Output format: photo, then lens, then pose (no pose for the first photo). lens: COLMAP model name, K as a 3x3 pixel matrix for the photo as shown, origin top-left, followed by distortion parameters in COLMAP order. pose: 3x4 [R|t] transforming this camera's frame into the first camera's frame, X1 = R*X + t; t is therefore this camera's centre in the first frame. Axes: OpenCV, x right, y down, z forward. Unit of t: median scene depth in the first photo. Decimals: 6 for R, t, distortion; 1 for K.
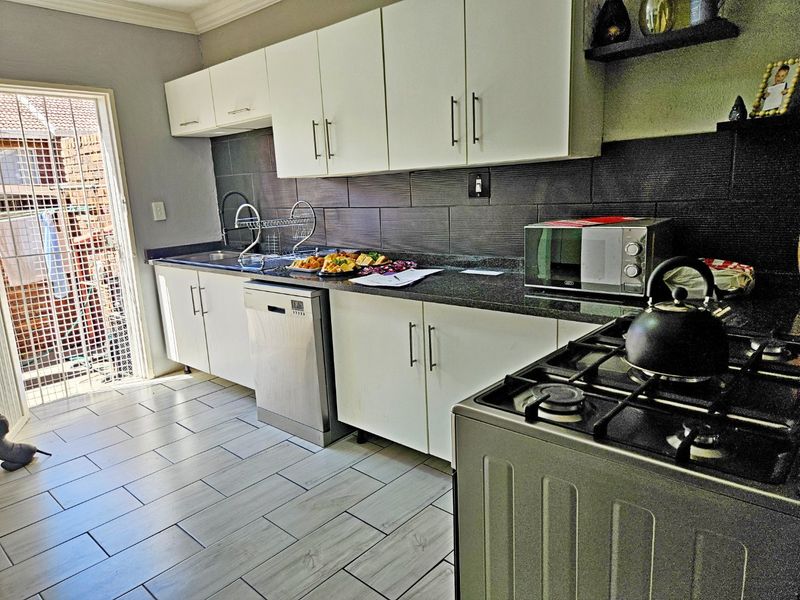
lens RADIAL K [[534.1, 0, 388.8], [0, 534.1, 295.4], [0, 0, 1]] dist [0.058448, -0.033308]
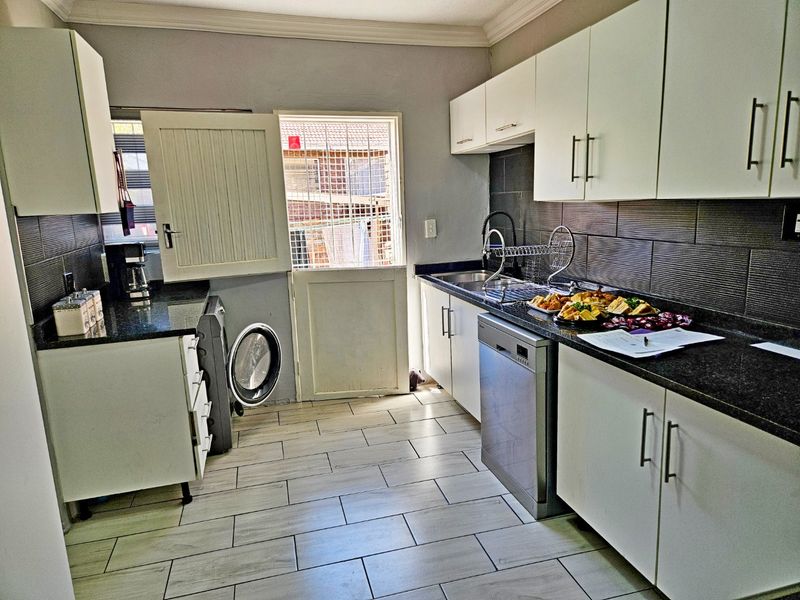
lens RADIAL K [[534.1, 0, 405.5], [0, 534.1, 306.3], [0, 0, 1]] dist [0.058448, -0.033308]
pose [[0.849760, 0.120991, -0.513097, 0.099006], [-0.111239, 0.992544, 0.049821, -0.072428], [0.515299, 0.014741, 0.856883, 0.142853]]
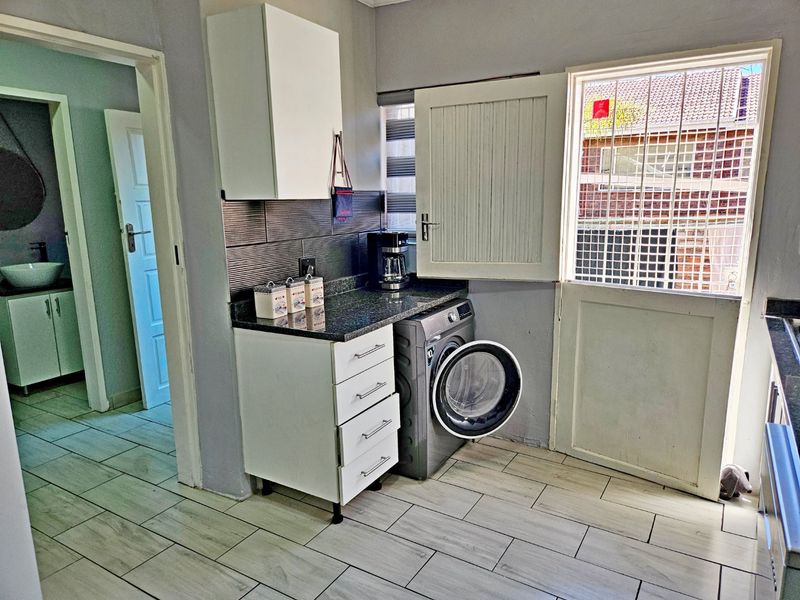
lens RADIAL K [[534.1, 0, 399.4], [0, 534.1, 304.9], [0, 0, 1]] dist [0.058448, -0.033308]
pose [[0.194132, 0.229534, -0.953744, 0.083732], [-0.190874, 0.962497, 0.192789, -0.153948], [0.962227, 0.144618, 0.230664, 0.601966]]
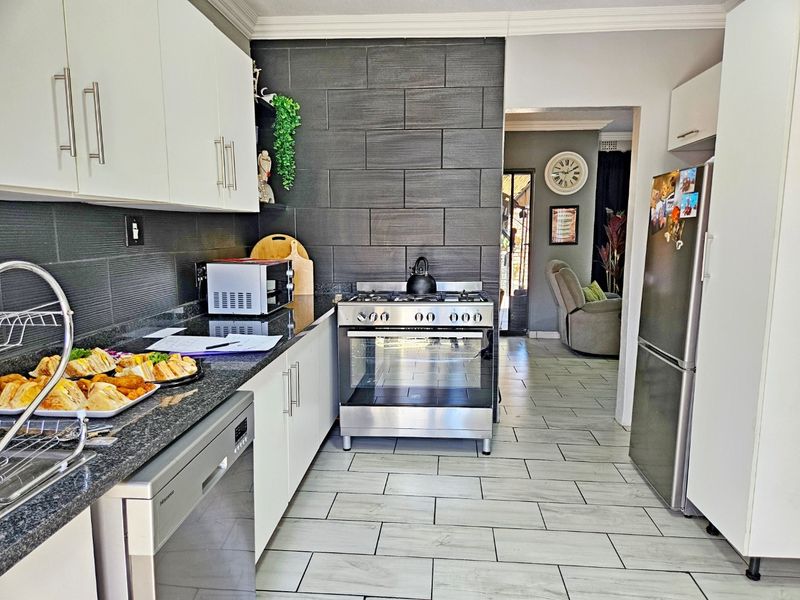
lens RADIAL K [[534.1, 0, 404.9], [0, 534.1, 303.5], [0, 0, 1]] dist [0.058448, -0.033308]
pose [[-0.623072, -0.060016, 0.779858, -0.655821], [0.184591, 0.957605, 0.221176, -0.185517], [-0.760070, 0.281763, -0.585579, 1.083305]]
